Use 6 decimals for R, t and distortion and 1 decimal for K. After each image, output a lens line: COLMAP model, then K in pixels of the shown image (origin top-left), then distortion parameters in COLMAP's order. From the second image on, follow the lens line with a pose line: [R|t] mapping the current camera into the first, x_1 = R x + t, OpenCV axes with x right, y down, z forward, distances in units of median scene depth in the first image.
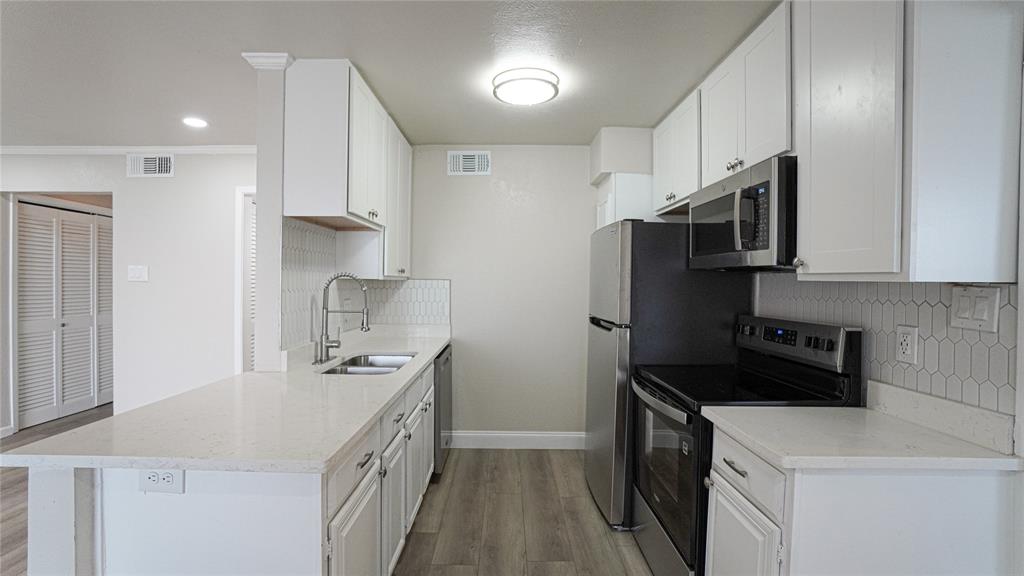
lens RADIAL K [[453.3, 0, 508.7], [0, 453.3, 289.1], [0, 0, 1]] dist [-0.066270, 0.023846]
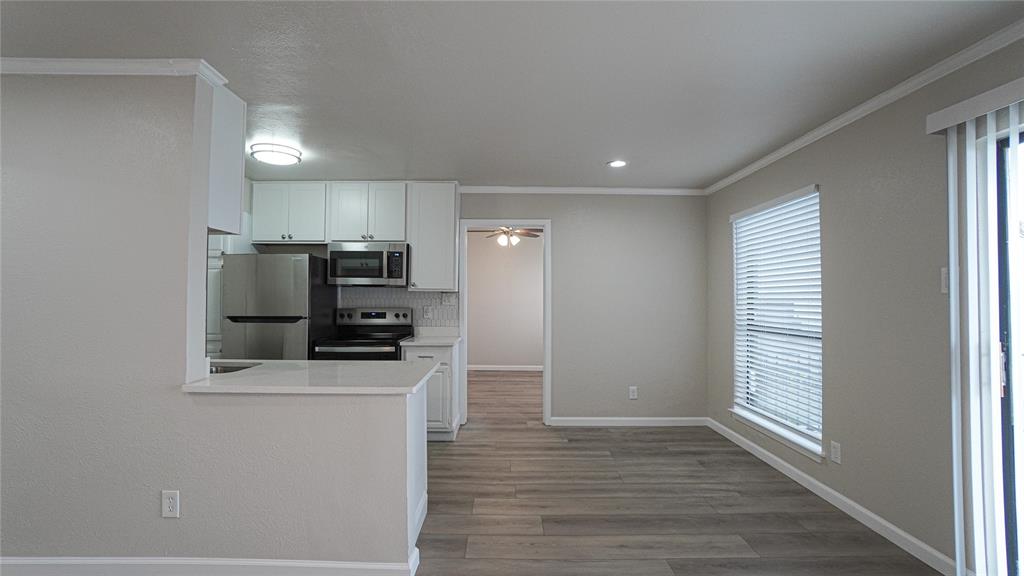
lens RADIAL K [[453.3, 0, 508.7], [0, 453.3, 289.1], [0, 0, 1]] dist [-0.066270, 0.023846]
pose [[0.006016, 0.011056, 0.999921, -1.174869], [0.009964, 0.999889, -0.011116, 0.002773], [-0.999932, 0.010030, 0.005905, 0.212062]]
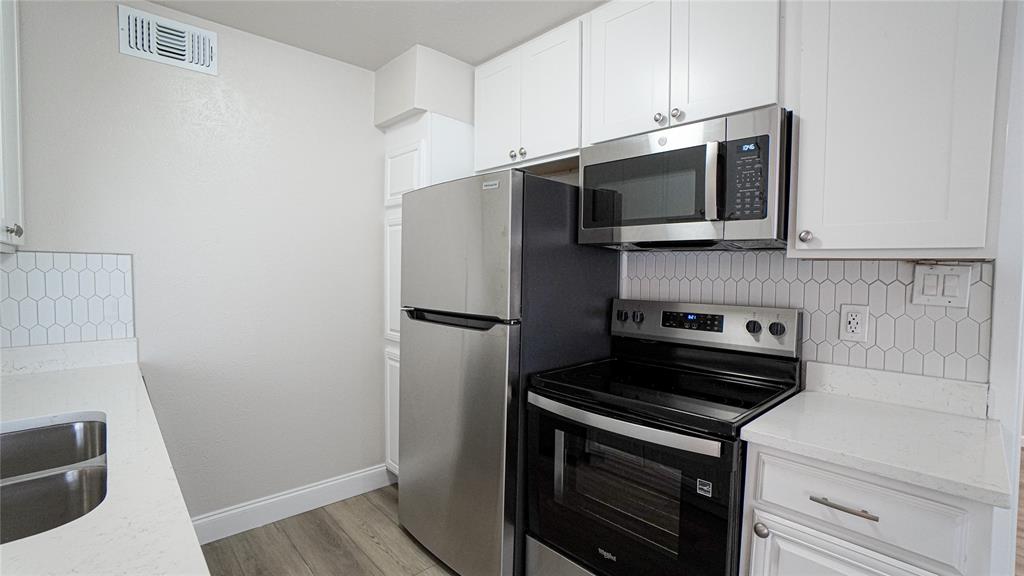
lens RADIAL K [[453.3, 0, 508.7], [0, 453.3, 289.1], [0, 0, 1]] dist [-0.066270, 0.023846]
pose [[0.742291, -0.027952, 0.669495, -0.184842], [0.004274, 0.999307, 0.036983, 0.003934], [-0.670064, -0.024591, 0.741896, 0.407136]]
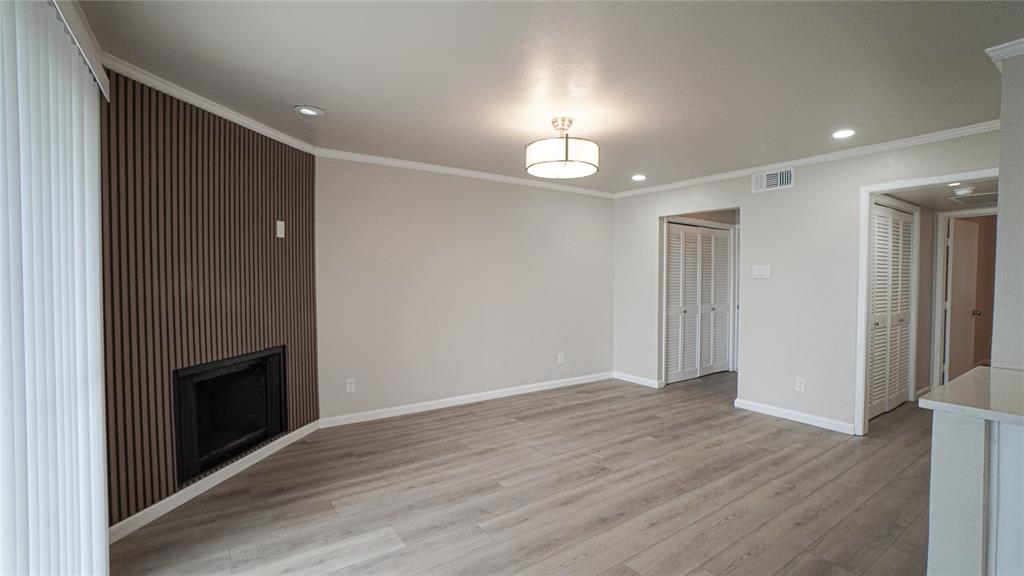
lens RADIAL K [[453.3, 0, 508.7], [0, 453.3, 289.1], [0, 0, 1]] dist [-0.066270, 0.023846]
pose [[0.562376, 0.011062, -0.826807, -0.272331], [-0.007170, 0.999938, 0.008501, 0.007685], [0.826850, 0.001148, 0.562421, -0.317641]]
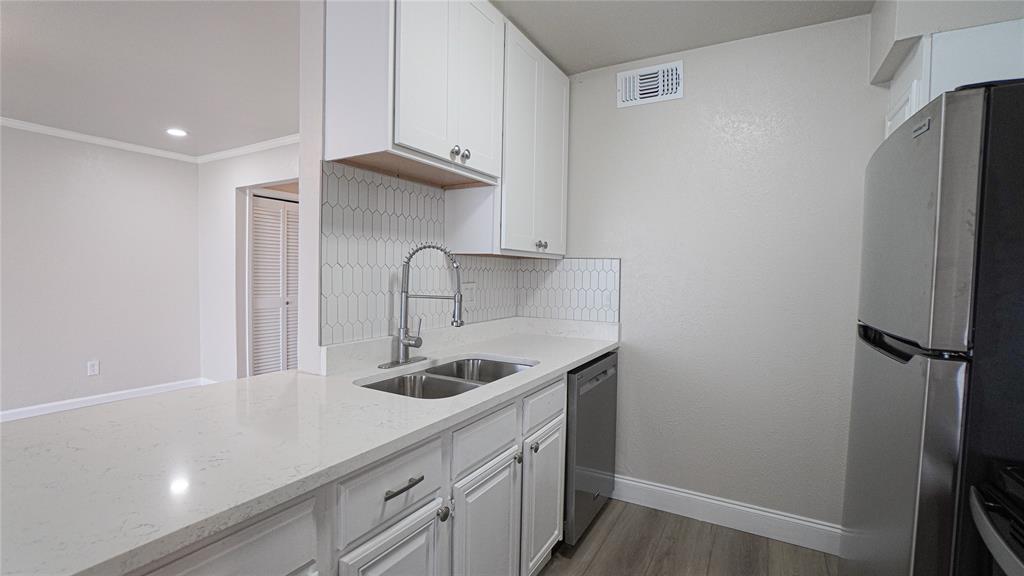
lens RADIAL K [[453.3, 0, 508.7], [0, 453.3, 289.1], [0, 0, 1]] dist [-0.066270, 0.023846]
pose [[0.861907, 0.024161, -0.506491, 0.095635], [-0.016103, 0.999665, 0.020284, 0.018808], [0.506811, -0.009327, 0.862007, 0.400618]]
